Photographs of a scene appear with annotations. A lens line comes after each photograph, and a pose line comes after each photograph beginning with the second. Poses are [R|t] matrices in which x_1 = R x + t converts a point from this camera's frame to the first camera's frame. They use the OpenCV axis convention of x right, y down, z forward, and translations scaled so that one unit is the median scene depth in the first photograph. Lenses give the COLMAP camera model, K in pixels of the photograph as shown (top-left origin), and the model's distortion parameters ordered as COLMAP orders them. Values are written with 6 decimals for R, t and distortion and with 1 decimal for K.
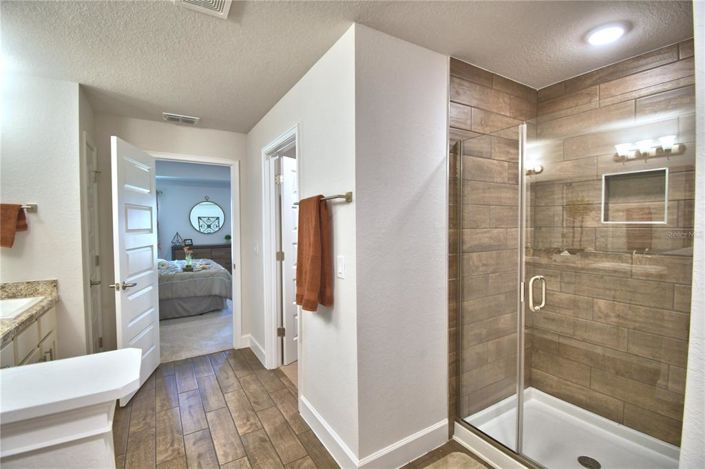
lens RADIAL K [[313.2, 0, 350.7], [0, 313.2, 235.7], [0, 0, 1]] dist [-0.003595, -0.006577]
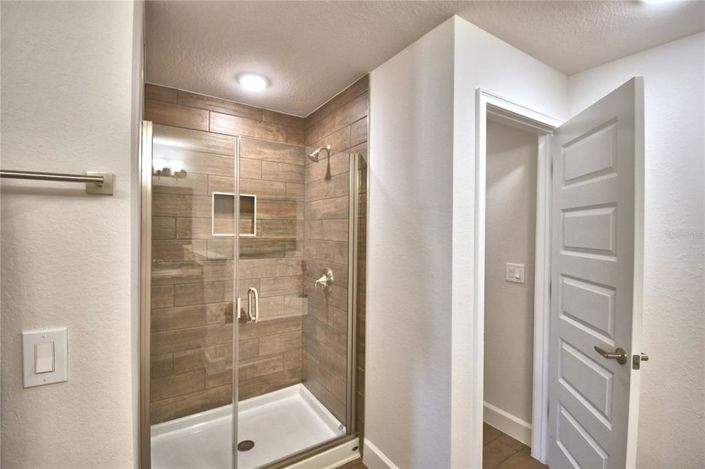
lens RADIAL K [[313.2, 0, 367.2], [0, 313.2, 232.2], [0, 0, 1]] dist [-0.003595, -0.006577]
pose [[-0.034843, 0.004434, 0.999383, -0.338566], [0.022551, 0.999739, -0.003649, -0.034464], [-0.999138, 0.022410, -0.034934, 0.482402]]
